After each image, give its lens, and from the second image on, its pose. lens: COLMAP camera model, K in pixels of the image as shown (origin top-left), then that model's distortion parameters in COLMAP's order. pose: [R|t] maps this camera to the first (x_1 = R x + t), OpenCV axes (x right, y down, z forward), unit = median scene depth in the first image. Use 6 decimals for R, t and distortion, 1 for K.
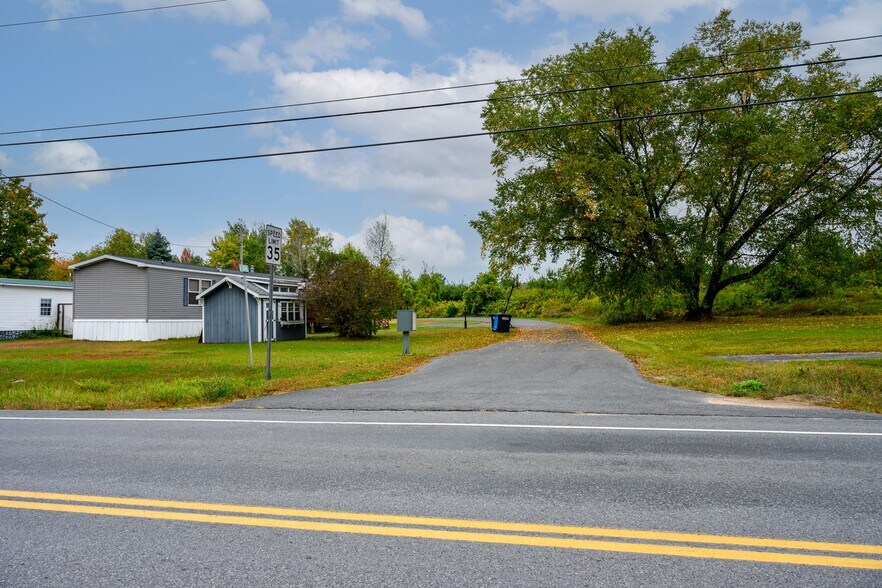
lens RADIAL K [[578.6, 0, 441.0], [0, 578.6, 294.0], [0, 0, 1]] dist [-0.004429, -0.004347]
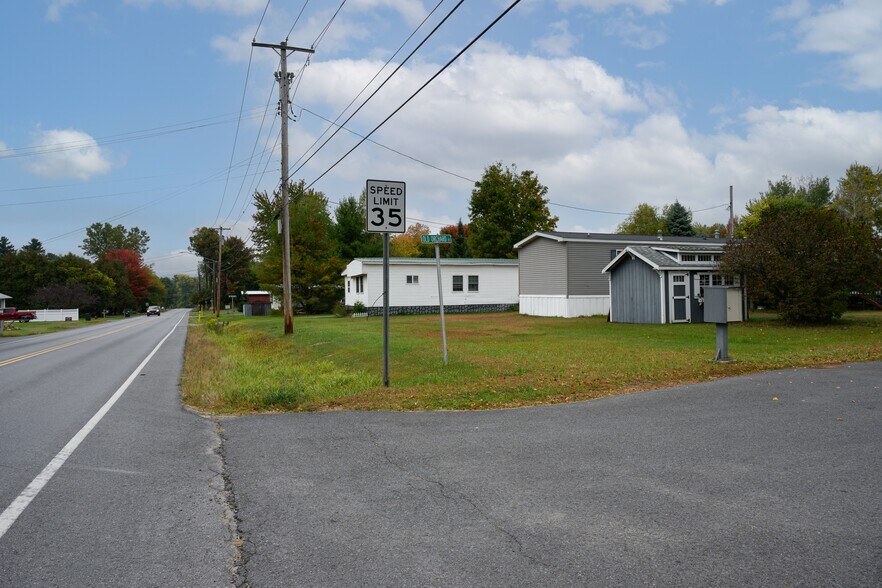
lens RADIAL K [[578.6, 0, 441.0], [0, 578.6, 294.0], [0, 0, 1]] dist [-0.004429, -0.004347]
pose [[0.607429, 0.001348, -0.794373, 0.137236], [0.038642, 0.998765, 0.031243, 0.003066], [0.793434, -0.049674, 0.606626, 0.241636]]
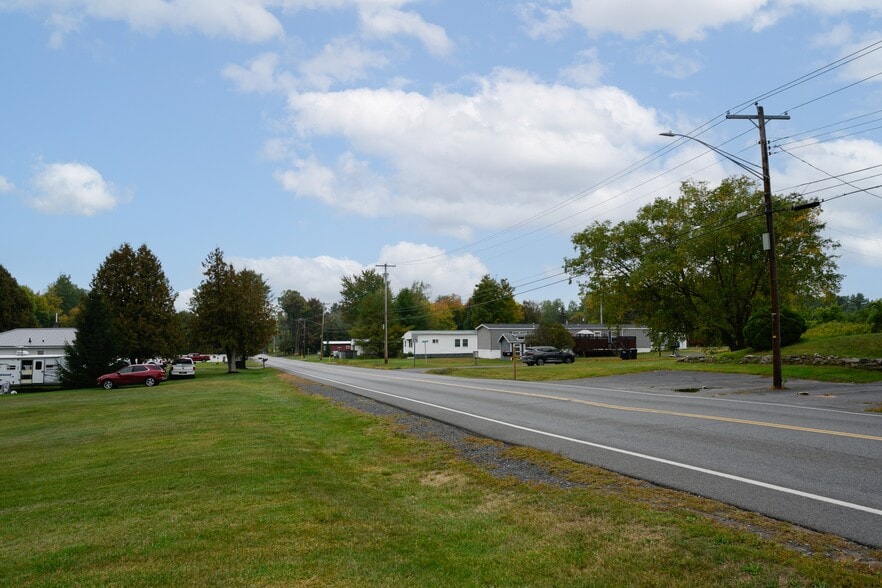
lens RADIAL K [[578.6, 0, 441.0], [0, 578.6, 294.0], [0, 0, 1]] dist [-0.004429, -0.004347]
pose [[0.534420, -0.064882, -0.842725, 1.512909], [0.036327, 0.997891, -0.053792, -0.071855], [0.844438, -0.001866, 0.535650, -0.525935]]
